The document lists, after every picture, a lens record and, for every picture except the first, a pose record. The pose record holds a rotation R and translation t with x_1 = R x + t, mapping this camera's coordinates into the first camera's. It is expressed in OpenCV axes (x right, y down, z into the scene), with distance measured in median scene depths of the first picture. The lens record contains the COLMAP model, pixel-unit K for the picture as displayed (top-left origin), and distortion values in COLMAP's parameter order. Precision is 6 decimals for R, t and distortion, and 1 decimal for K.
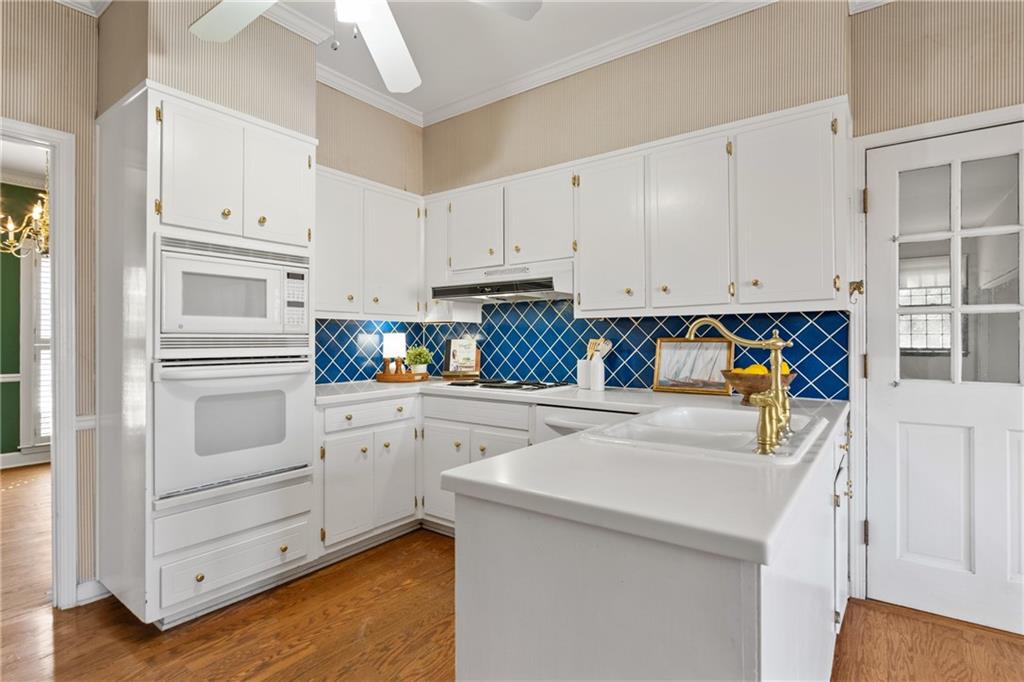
lens RADIAL K [[503.2, 0, 515.5], [0, 503.2, 336.2], [0, 0, 1]] dist [-0.001189, -0.001207]
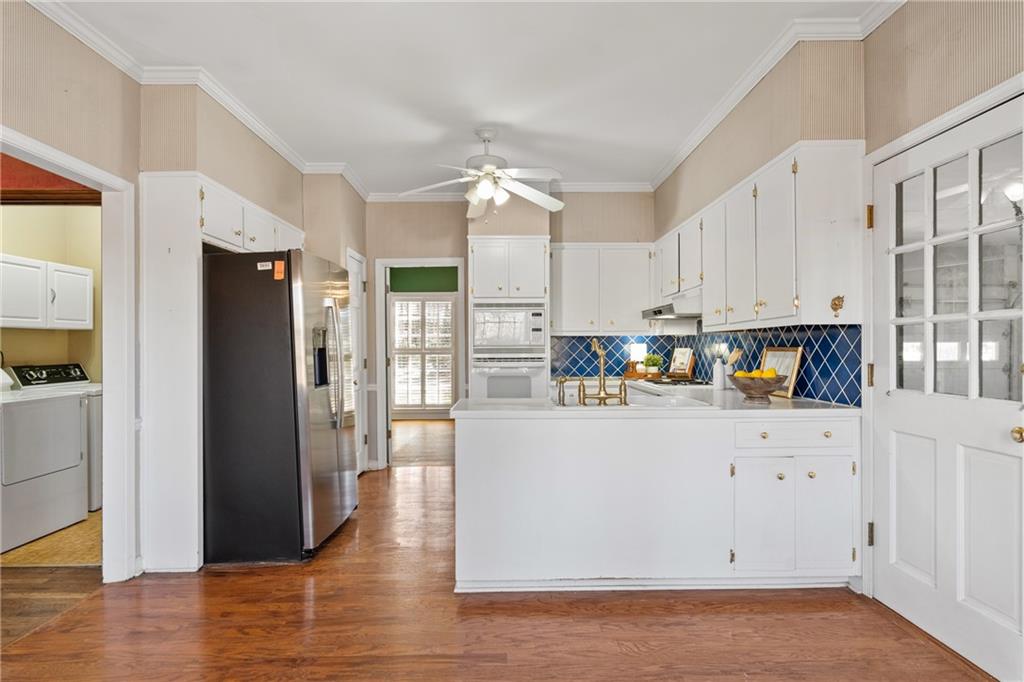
lens RADIAL K [[549.1, 0, 511.9], [0, 549.1, 346.0], [0, 0, 1]] dist [0.001991, 0.000298]
pose [[0.590718, -0.003323, -0.806872, 1.115952], [0.011357, 0.999927, 0.004196, -0.013769], [0.806799, -0.011642, 0.590712, -0.258283]]
